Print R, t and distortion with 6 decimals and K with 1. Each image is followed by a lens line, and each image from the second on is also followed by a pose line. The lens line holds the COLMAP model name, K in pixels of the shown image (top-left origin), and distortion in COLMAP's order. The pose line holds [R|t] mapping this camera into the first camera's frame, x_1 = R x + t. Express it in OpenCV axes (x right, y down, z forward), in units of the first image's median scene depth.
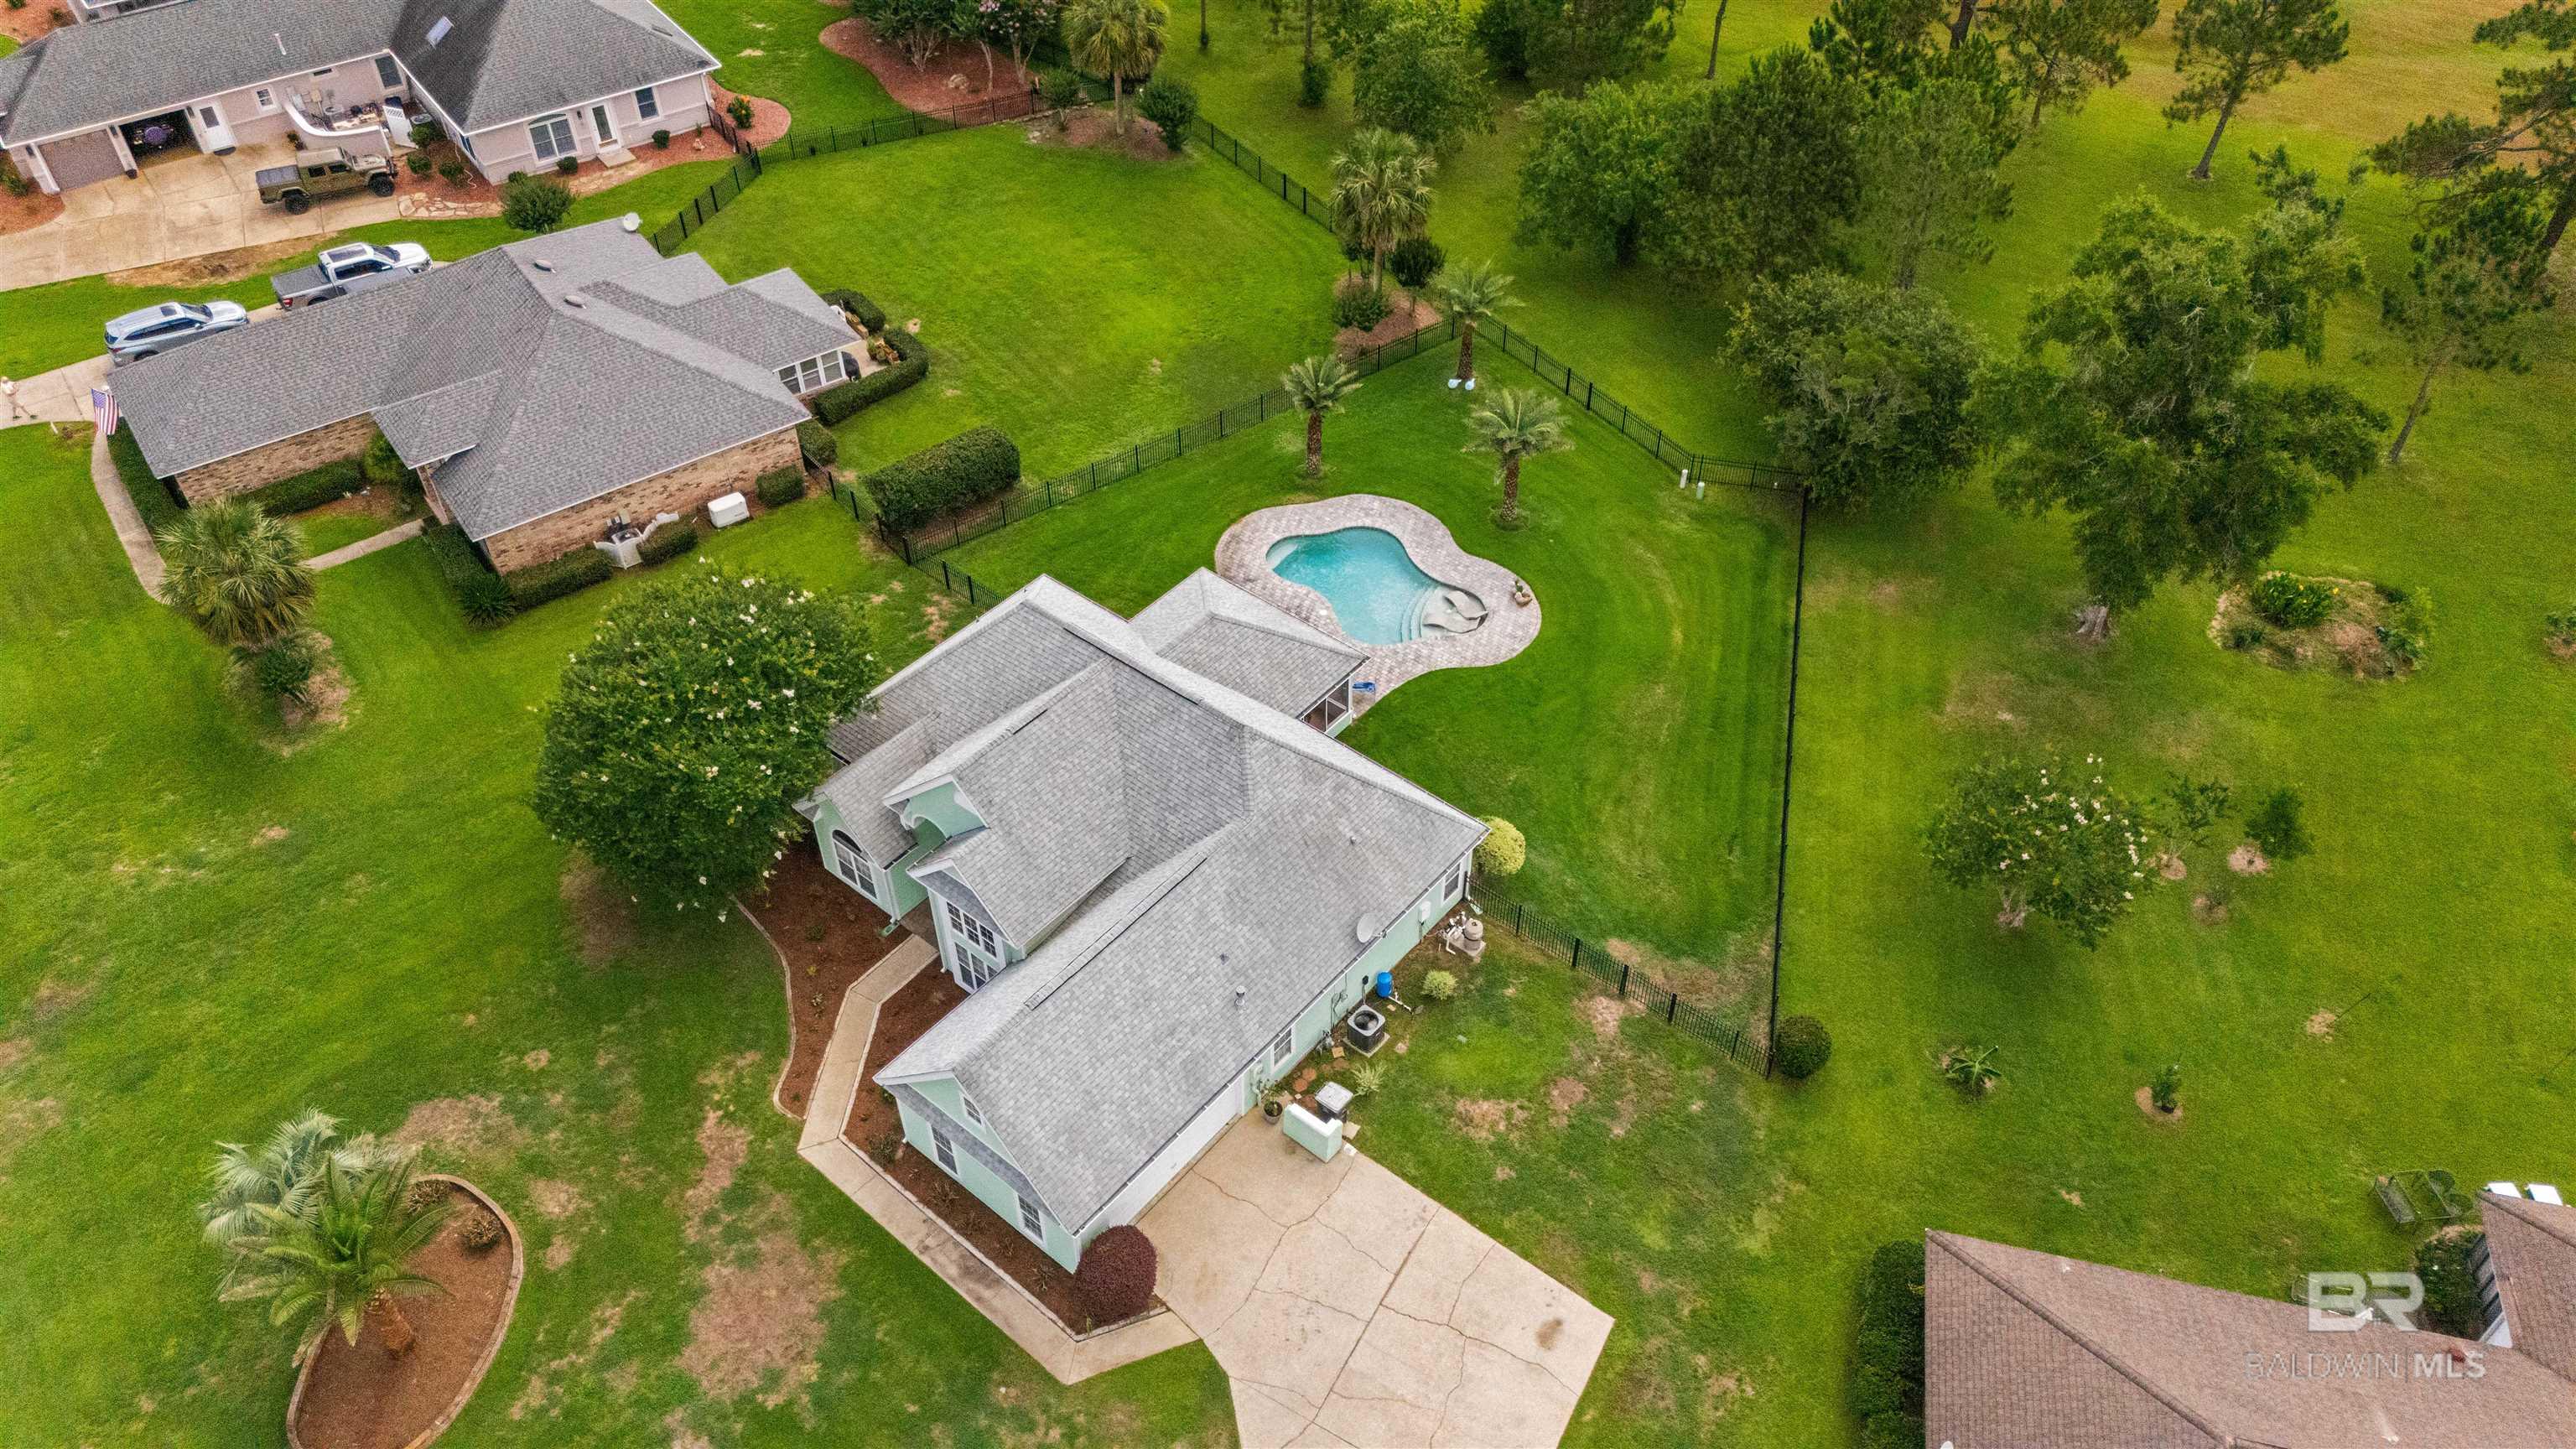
lens RADIAL K [[1899.2, 0, 1290.3], [0, 1899.2, 716.0], [0, 0, 1]] dist [0.062000, -0.062272]
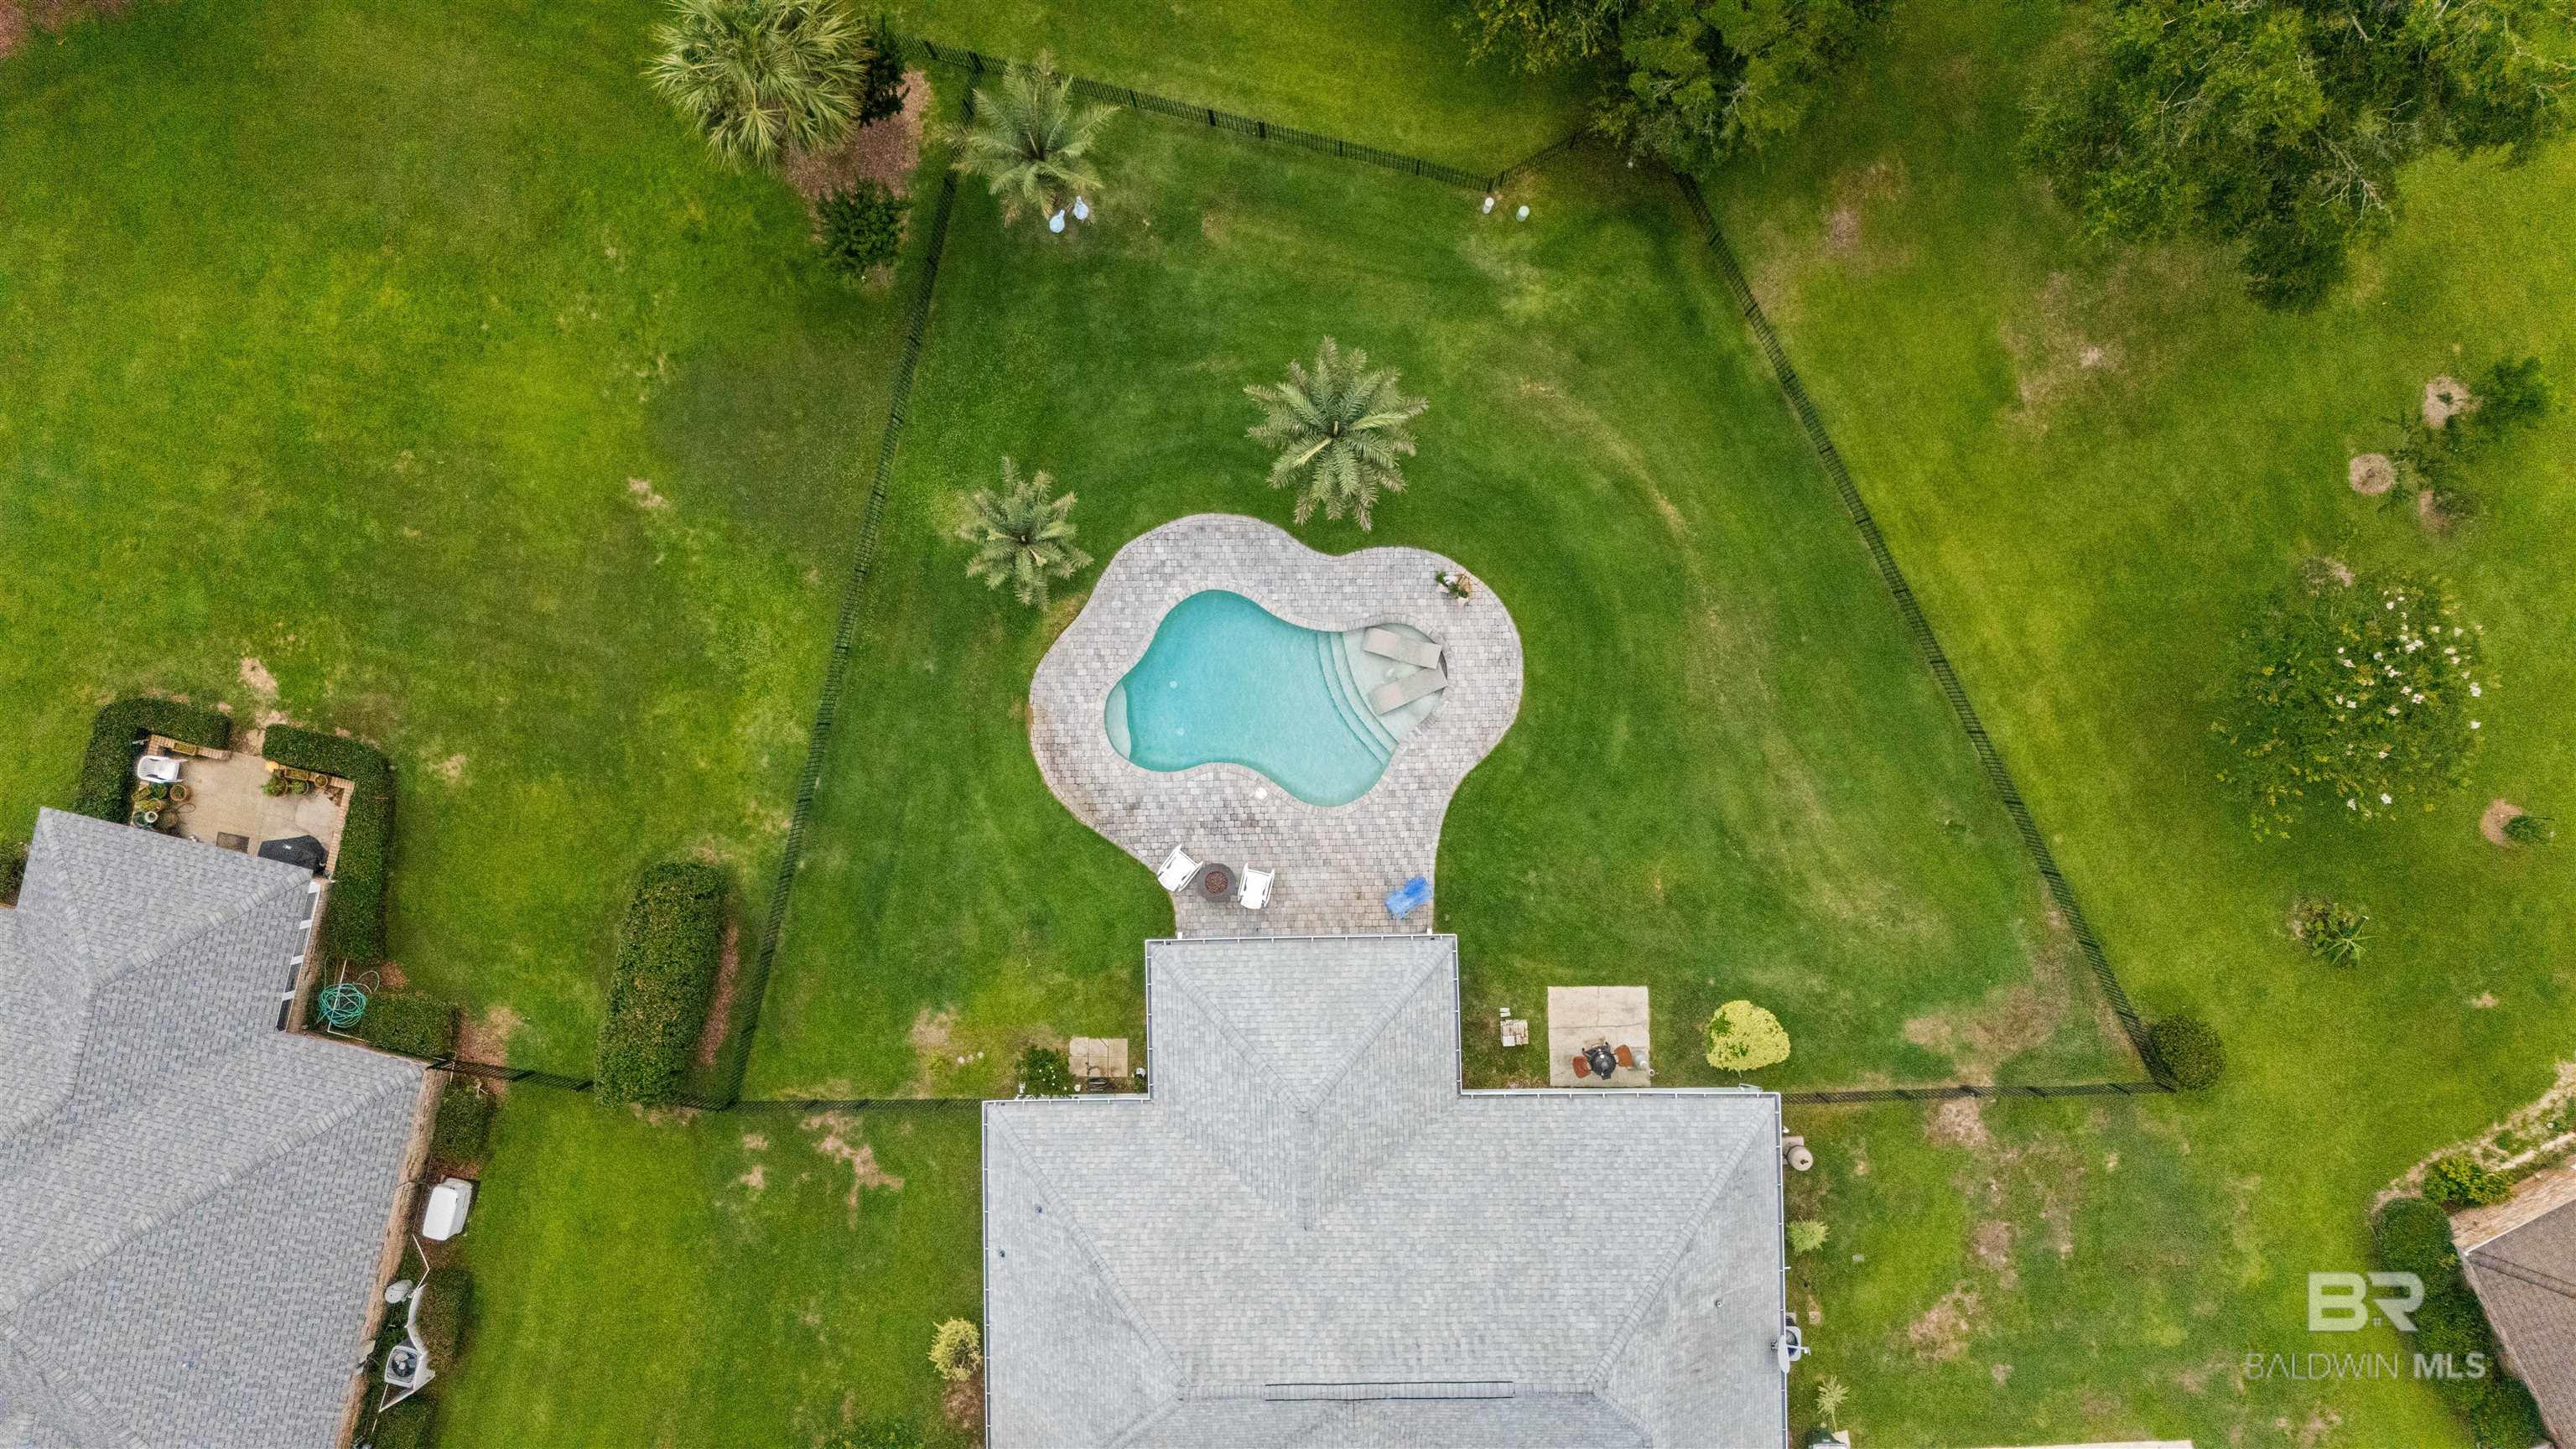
lens RADIAL K [[1899.2, 0, 1286.0], [0, 1899.2, 716.4], [0, 0, 1]] dist [0.062000, -0.062272]
pose [[0.757016, -0.653174, -0.017055, 0.067253], [0.466881, 0.522478, 0.713470, -0.689671], [-0.457109, -0.548070, 0.700479, 0.624392]]
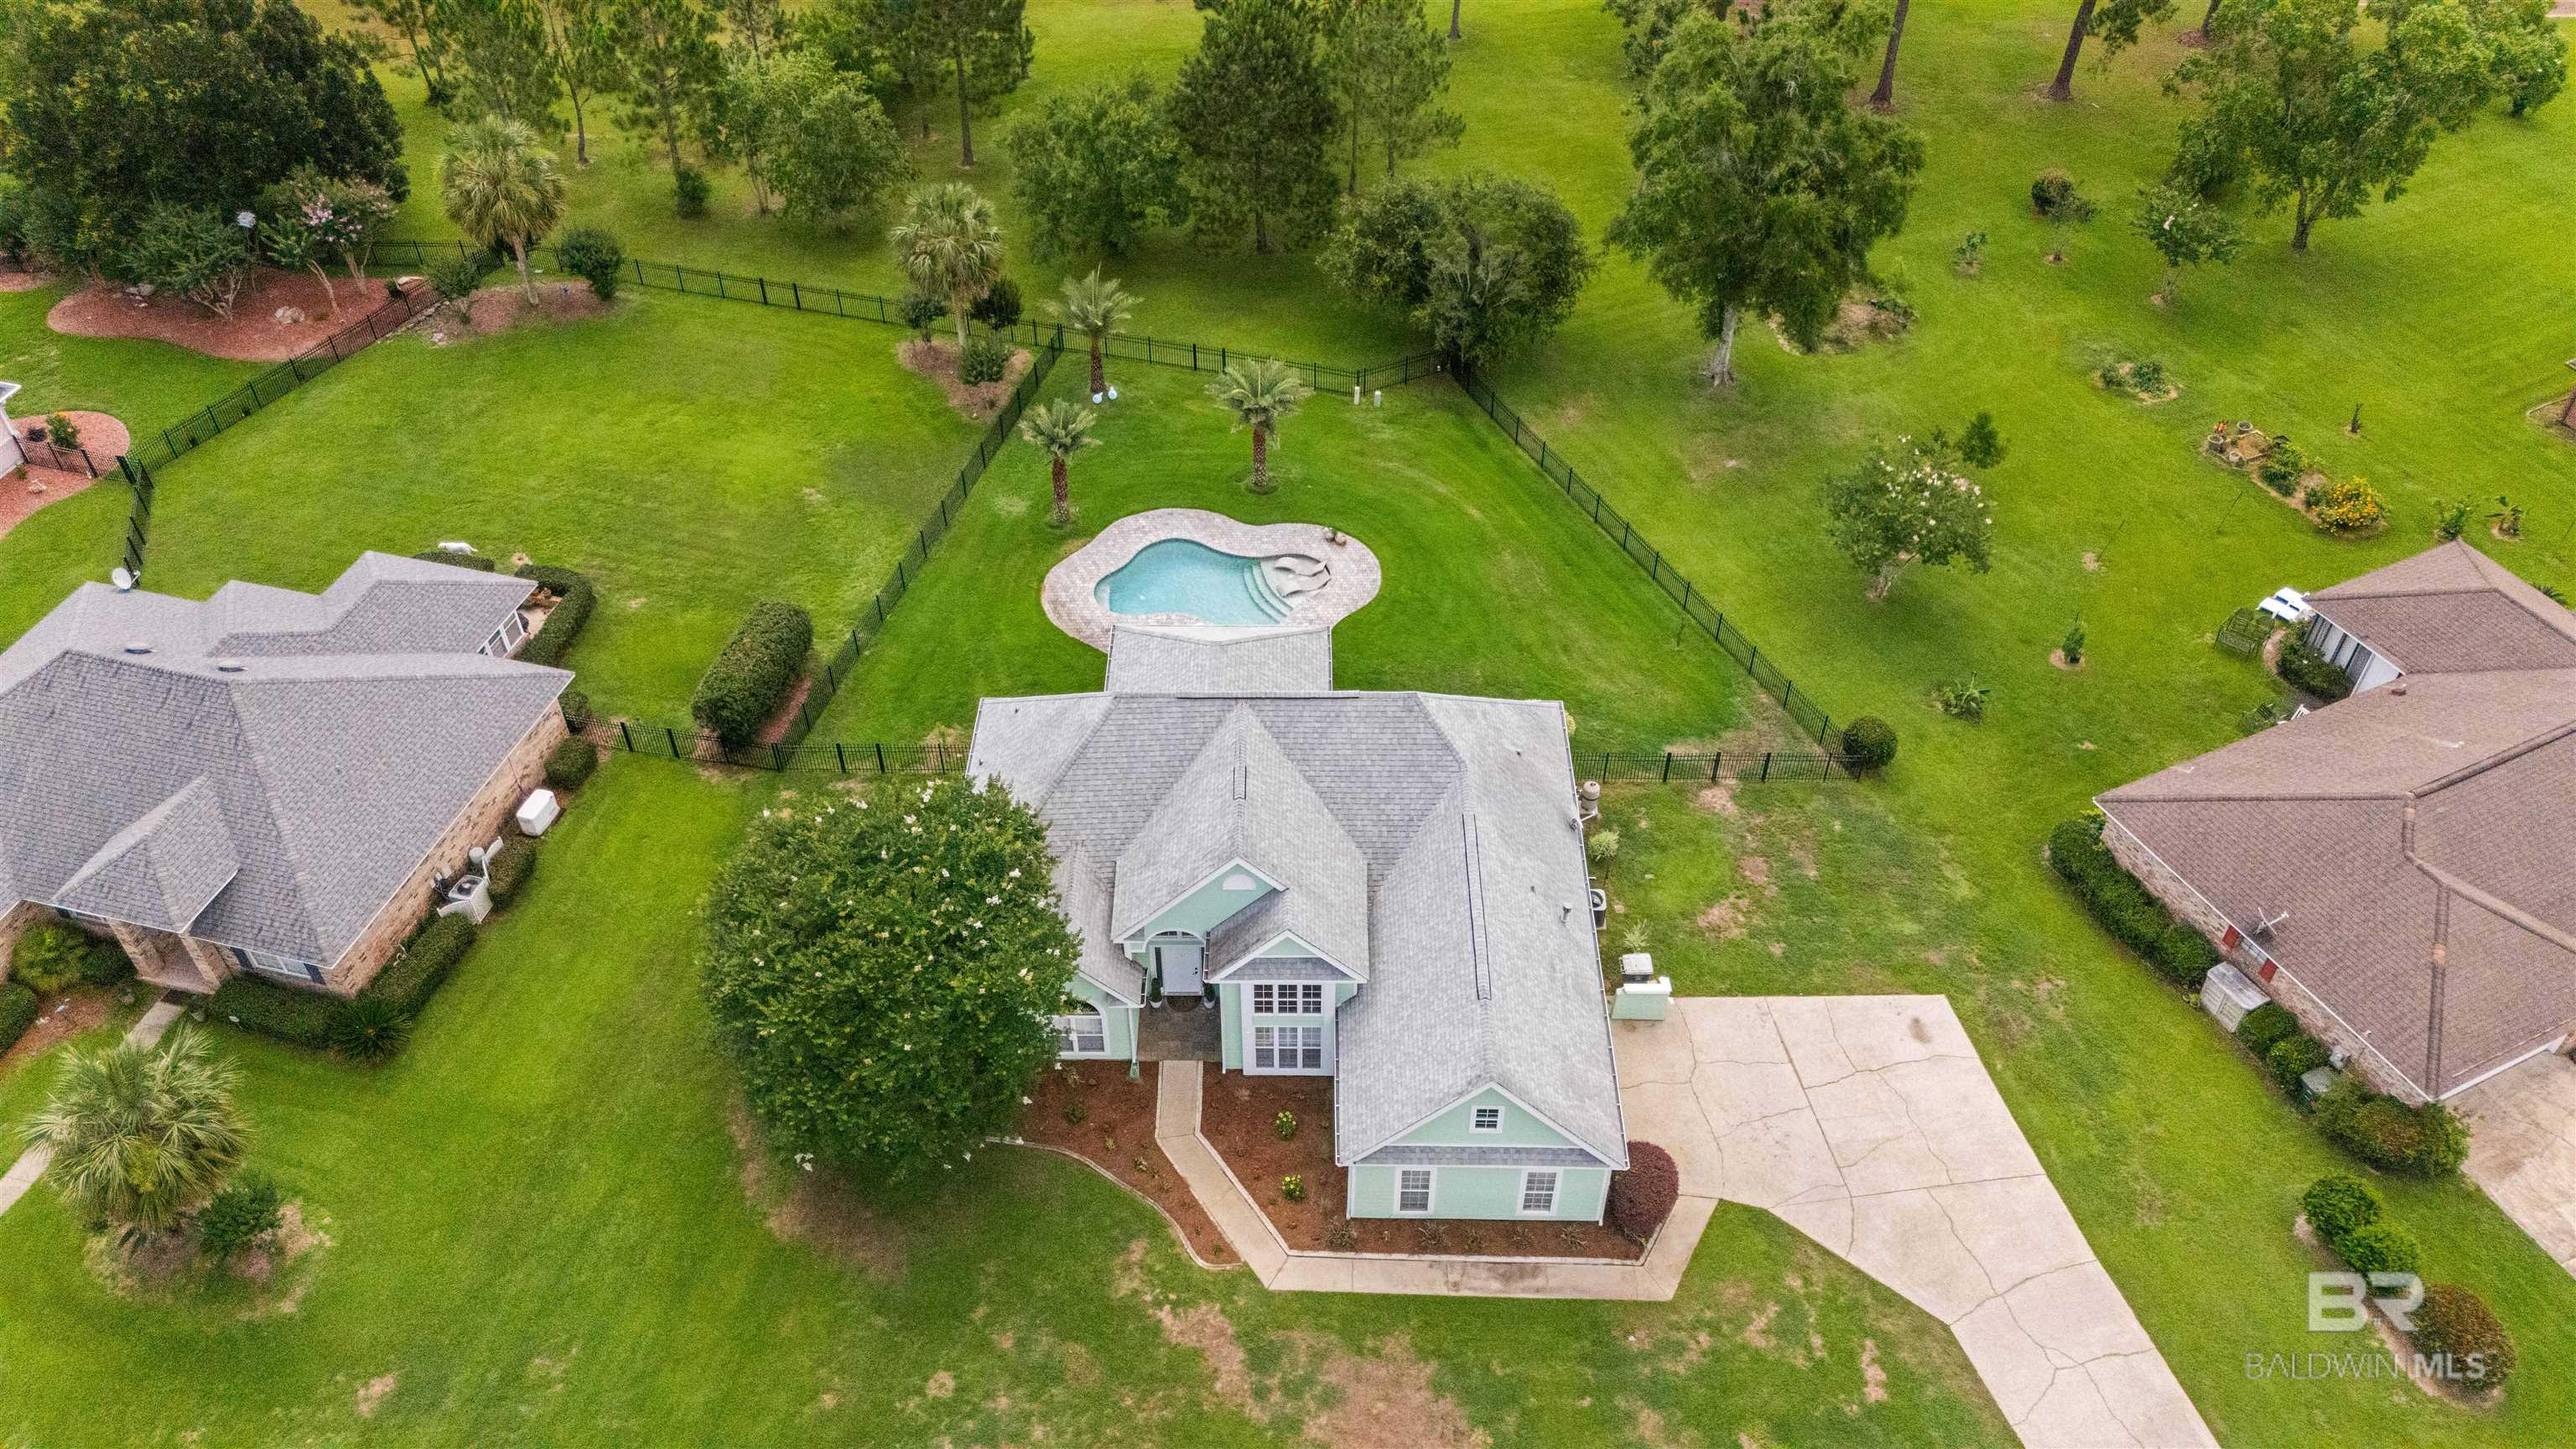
lens RADIAL K [[1899.2, 0, 1289.9], [0, 1899.2, 717.2], [0, 0, 1]] dist [0.062000, -0.062272]
pose [[0.775288, -0.425541, 0.466737, -0.528879], [0.434018, 0.895797, 0.095791, -0.104702], [-0.458865, 0.128307, 0.879193, 0.116146]]
